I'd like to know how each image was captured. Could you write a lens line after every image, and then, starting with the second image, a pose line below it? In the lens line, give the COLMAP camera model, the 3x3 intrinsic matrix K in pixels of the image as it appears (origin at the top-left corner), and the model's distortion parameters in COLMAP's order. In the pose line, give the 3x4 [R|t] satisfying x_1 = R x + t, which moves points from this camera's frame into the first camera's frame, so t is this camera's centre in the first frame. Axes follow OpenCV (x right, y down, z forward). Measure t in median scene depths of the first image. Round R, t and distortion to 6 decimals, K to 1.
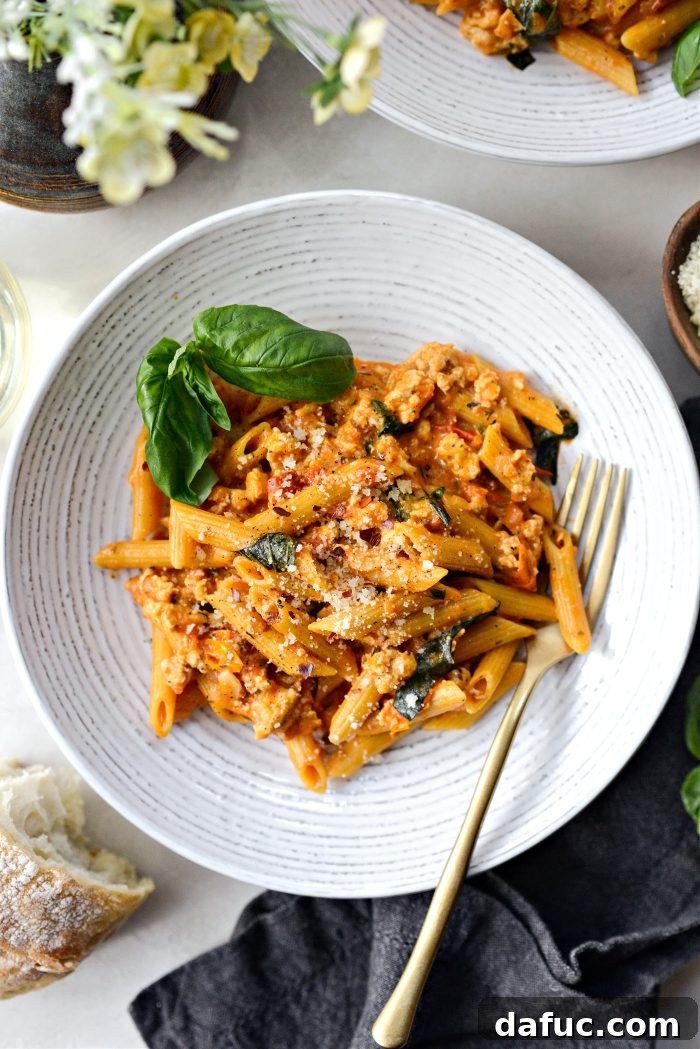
lens RADIAL K [[1850.3, 0, 343.7], [0, 1850.3, 528.2], [0, 0, 1]] dist [-0.067332, 0.000000]
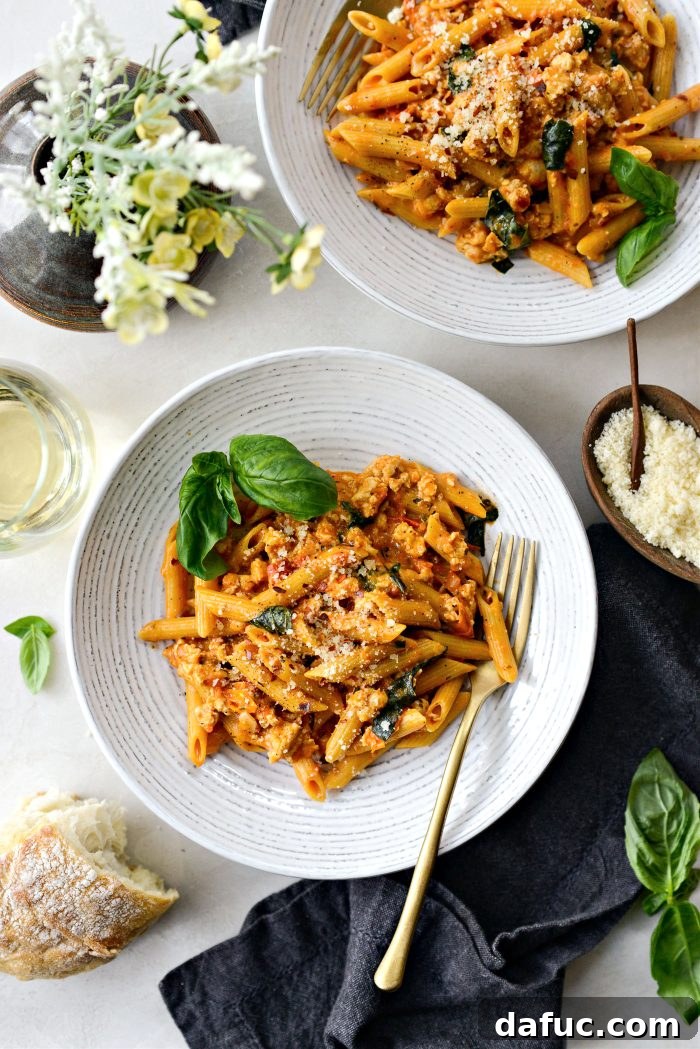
lens RADIAL K [[1850.3, 0, 351.2], [0, 1850.3, 517.0], [0, 0, 1]] dist [-0.067332, 0.000000]
pose [[0.997761, -0.062717, 0.023219, -0.009254], [0.063654, 0.997083, -0.042104, -0.001708], [-0.020510, 0.043488, 0.998843, -0.328050]]
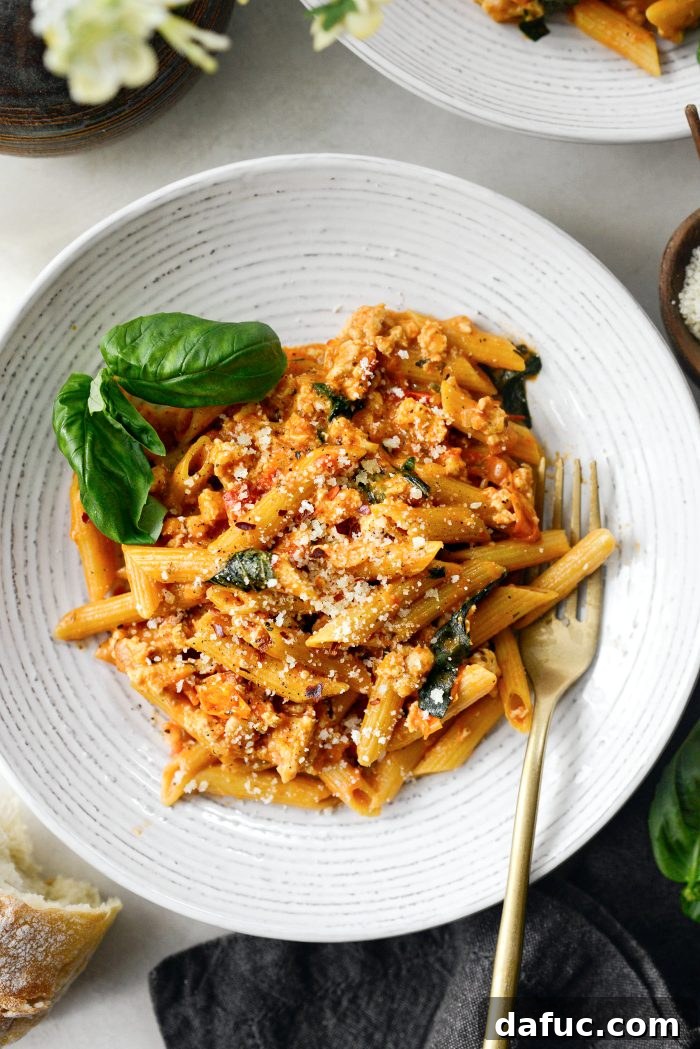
lens RADIAL K [[1850.3, 0, 349.8], [0, 1850.3, 528.1], [0, 0, 1]] dist [-0.067332, 0.000000]
pose [[0.968950, -0.244477, 0.036970, -0.017602], [0.246065, 0.968103, -0.047207, 0.045856], [-0.024250, 0.054838, 0.998201, 0.101724]]
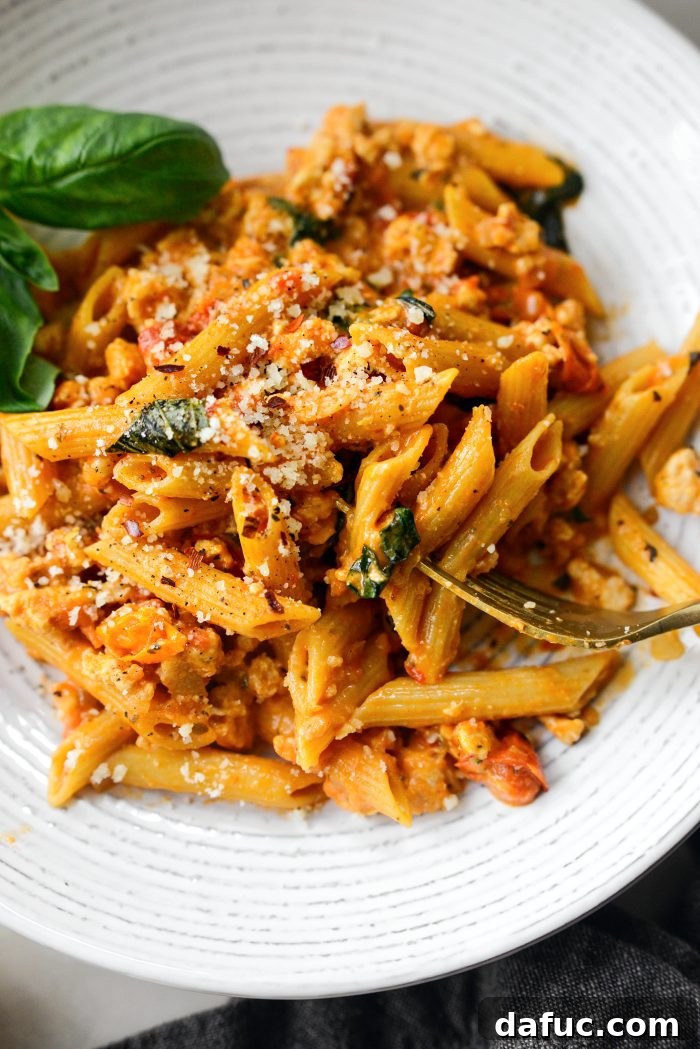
lens RADIAL K [[1850.3, 0, 354.1], [0, 1850.3, 521.3], [0, 0, 1]] dist [-0.067332, 0.000000]
pose [[0.964136, -0.249981, 0.089170, -0.041040], [0.264906, 0.927034, -0.265393, 0.214055], [-0.016320, 0.279496, 0.960008, 0.410348]]
